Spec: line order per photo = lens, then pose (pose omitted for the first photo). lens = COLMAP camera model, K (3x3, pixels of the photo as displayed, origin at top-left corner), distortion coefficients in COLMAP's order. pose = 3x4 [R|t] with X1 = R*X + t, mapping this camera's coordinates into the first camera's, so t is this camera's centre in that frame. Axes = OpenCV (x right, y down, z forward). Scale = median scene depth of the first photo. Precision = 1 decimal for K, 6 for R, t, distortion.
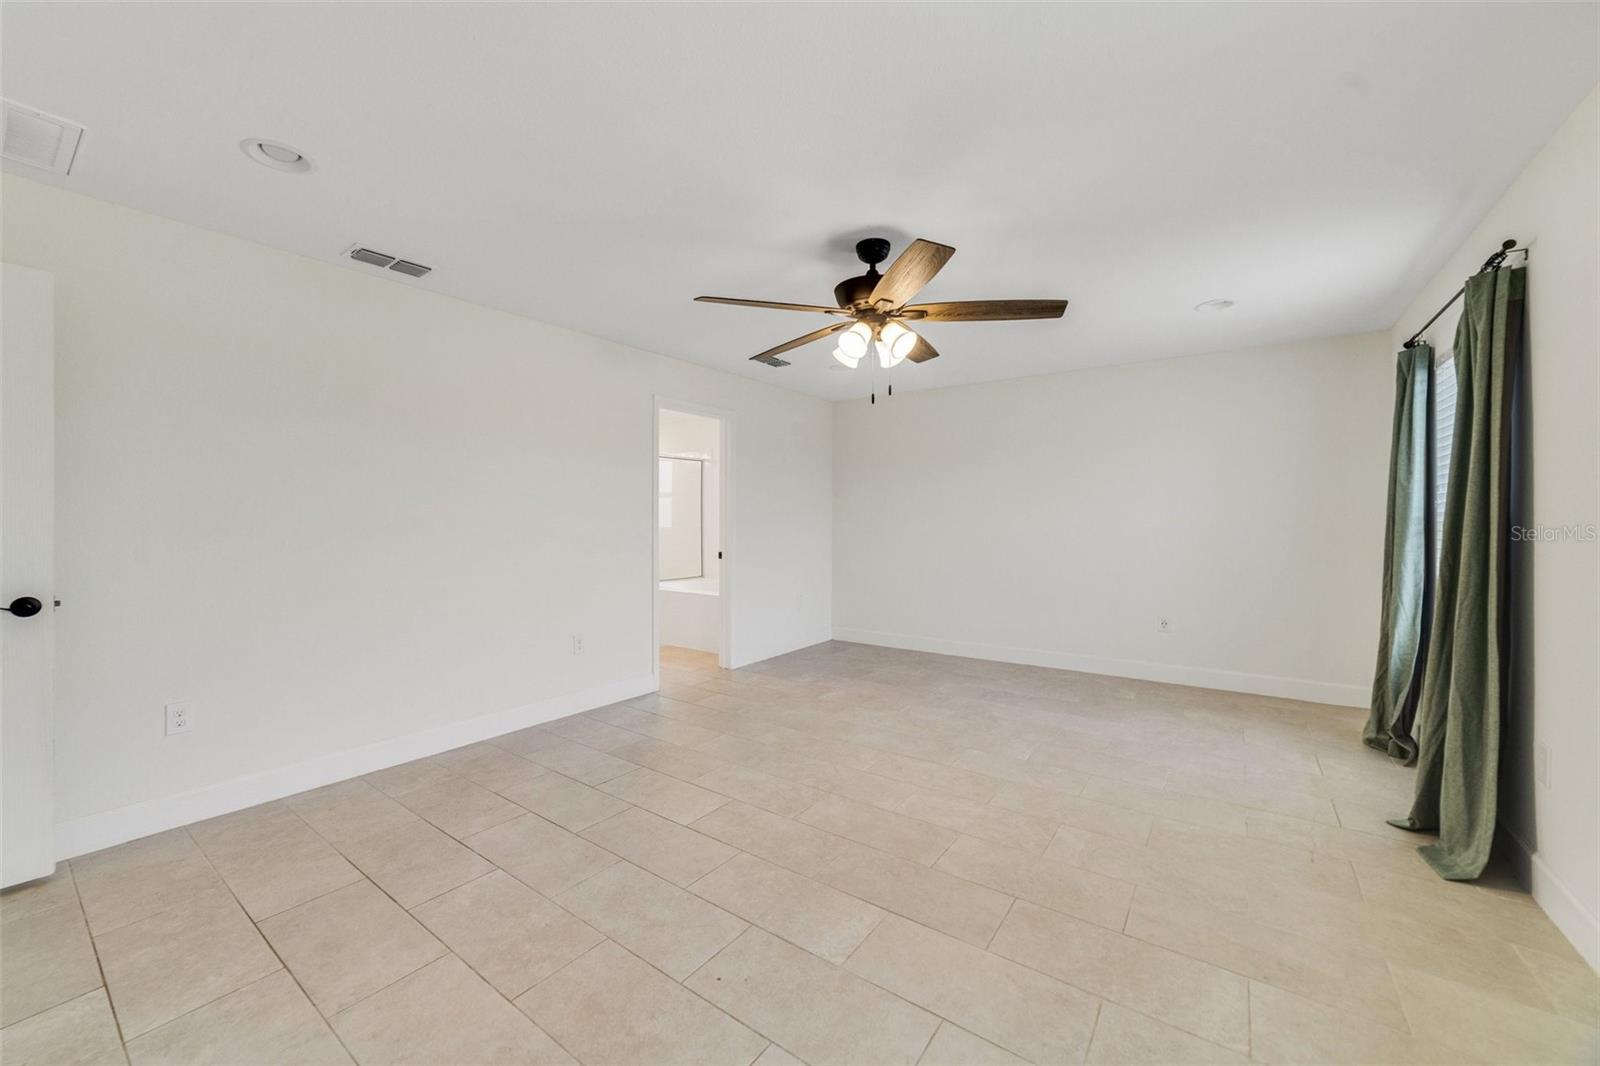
lens RADIAL K [[618.6, 0, 786.7], [0, 618.6, 527.1], [0, 0, 1]] dist [-0.018785, 0.004862]
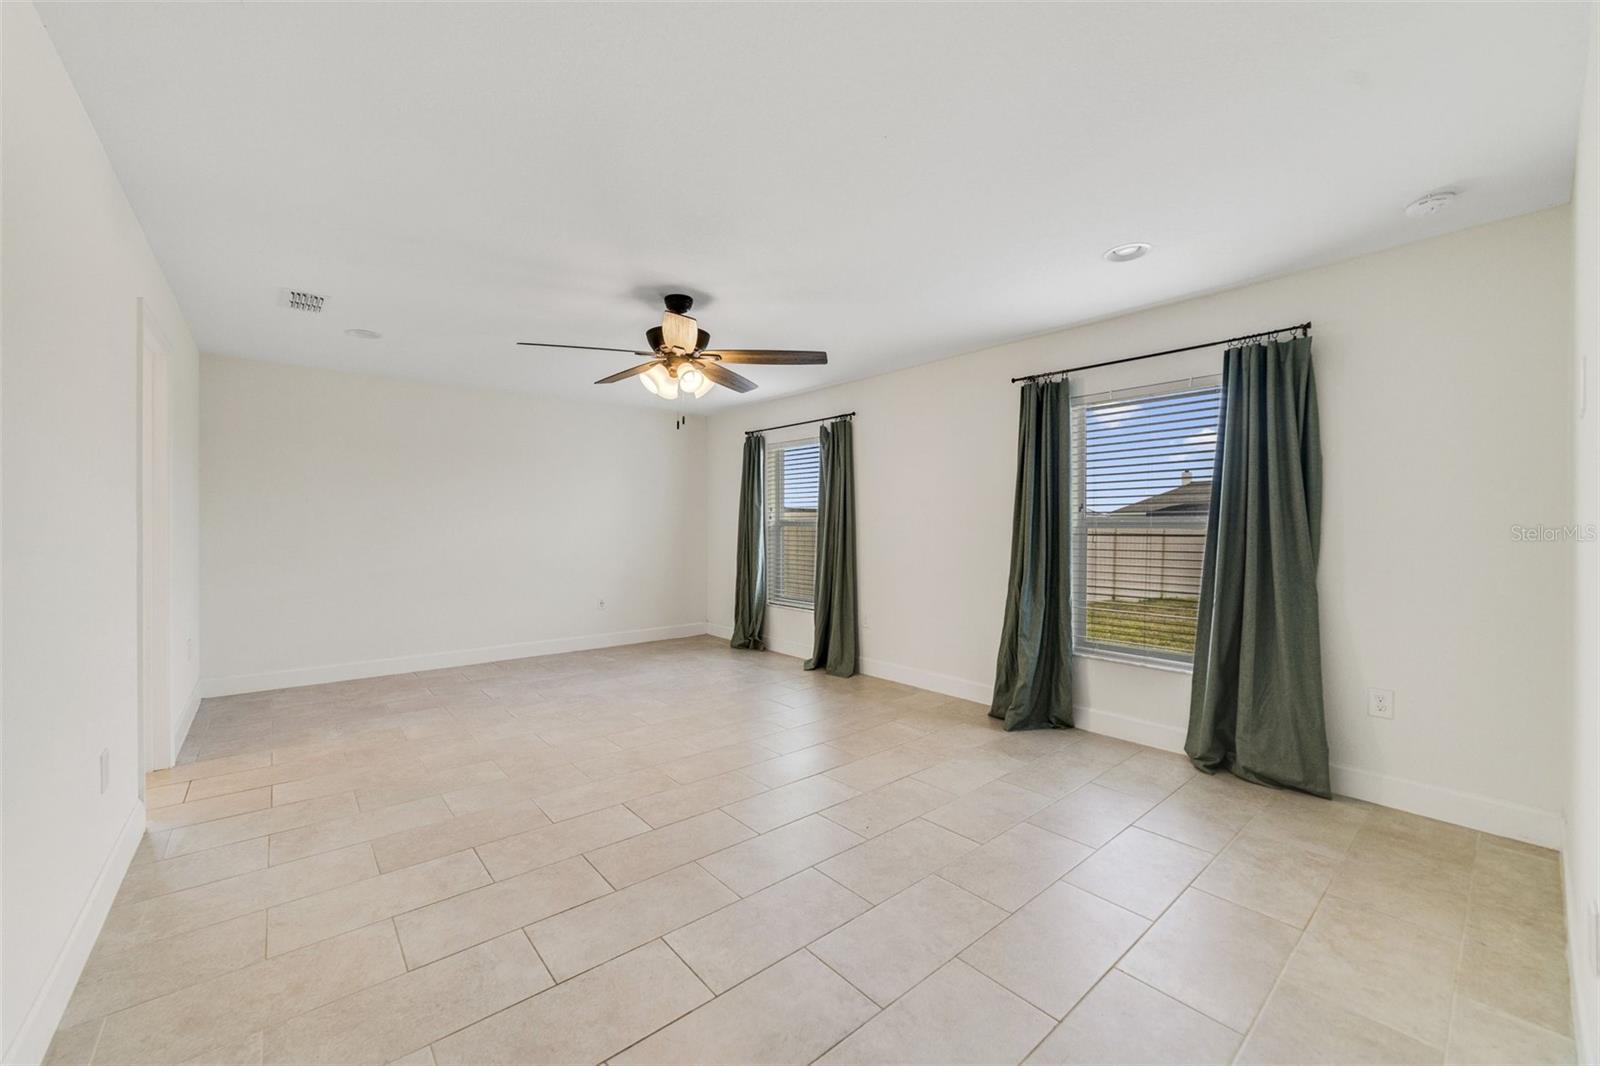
lens RADIAL K [[618.6, 0, 786.7], [0, 618.6, 527.1], [0, 0, 1]] dist [-0.018785, 0.004862]
pose [[0.242424, -0.001776, 0.970169, -0.970821], [0.008600, 0.999963, -0.000319, -0.003479], [-0.970132, 0.008420, 0.242430, 0.486422]]
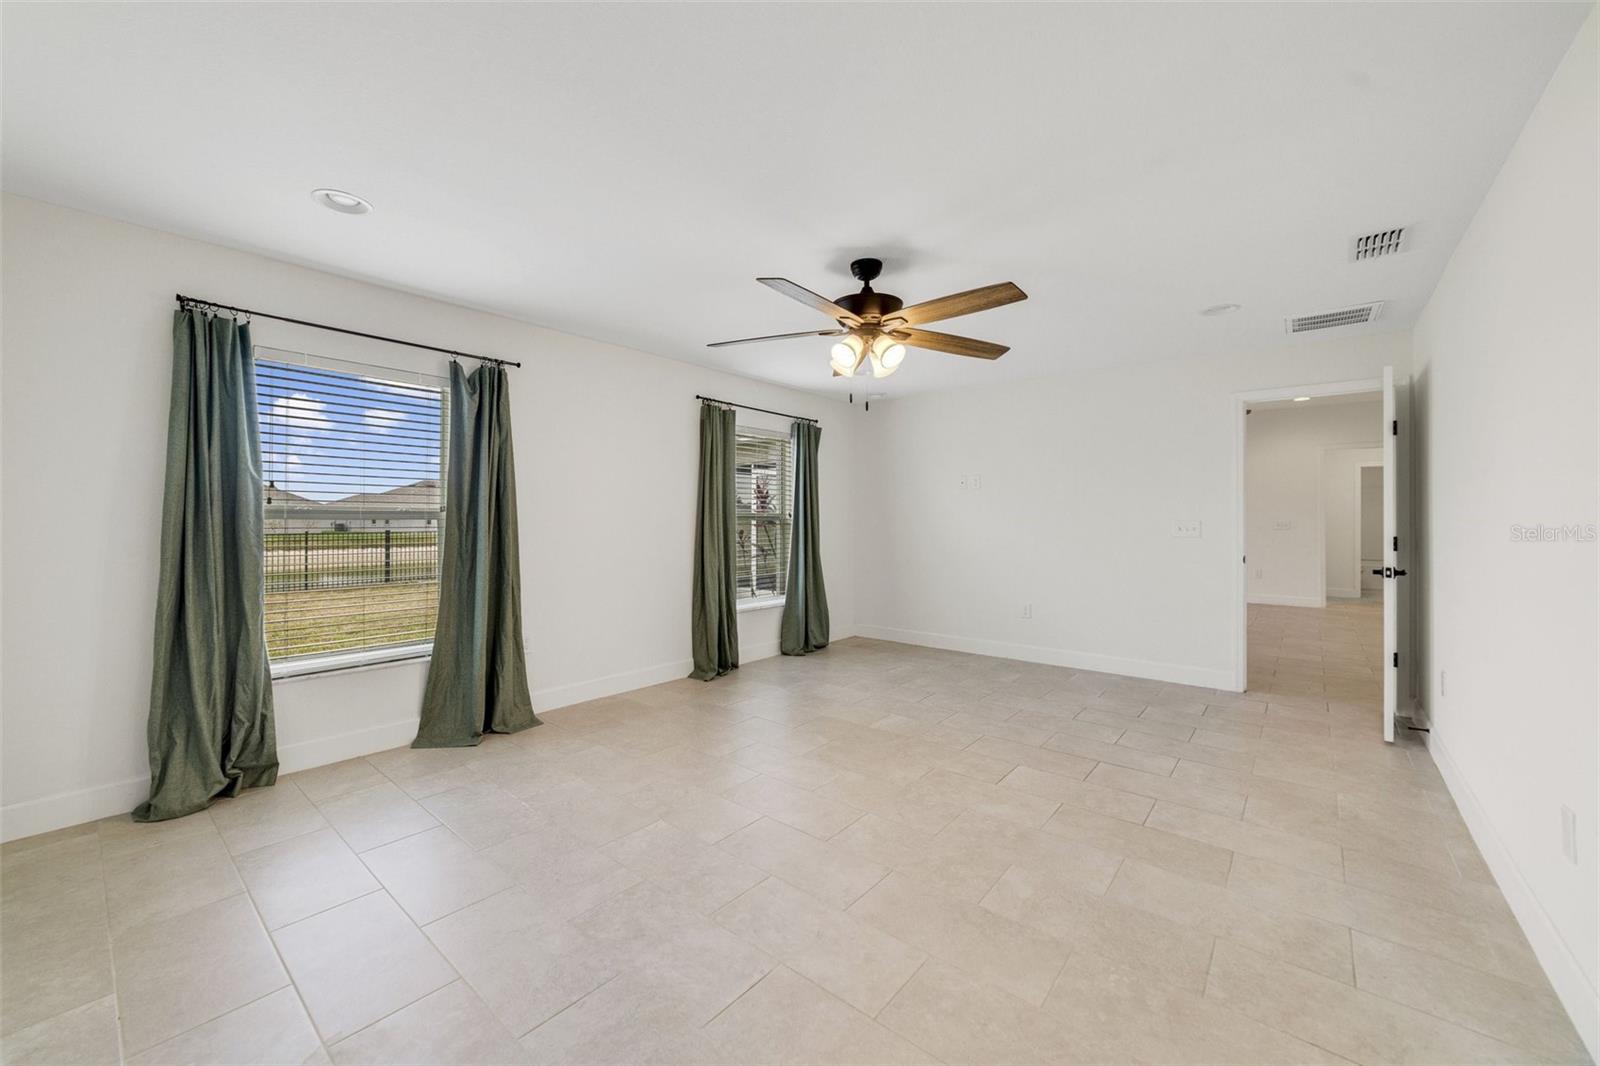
lens RADIAL K [[621.4, 0, 779.7], [0, 621.4, 522.1], [0, 0, 1]] dist [-0.016248, 0.007795]
pose [[-0.996860, -0.003925, 0.079092, 0.199017], [-0.002581, 0.999851, 0.017082, -0.024567], [-0.079147, 0.016825, -0.996721, 2.043369]]
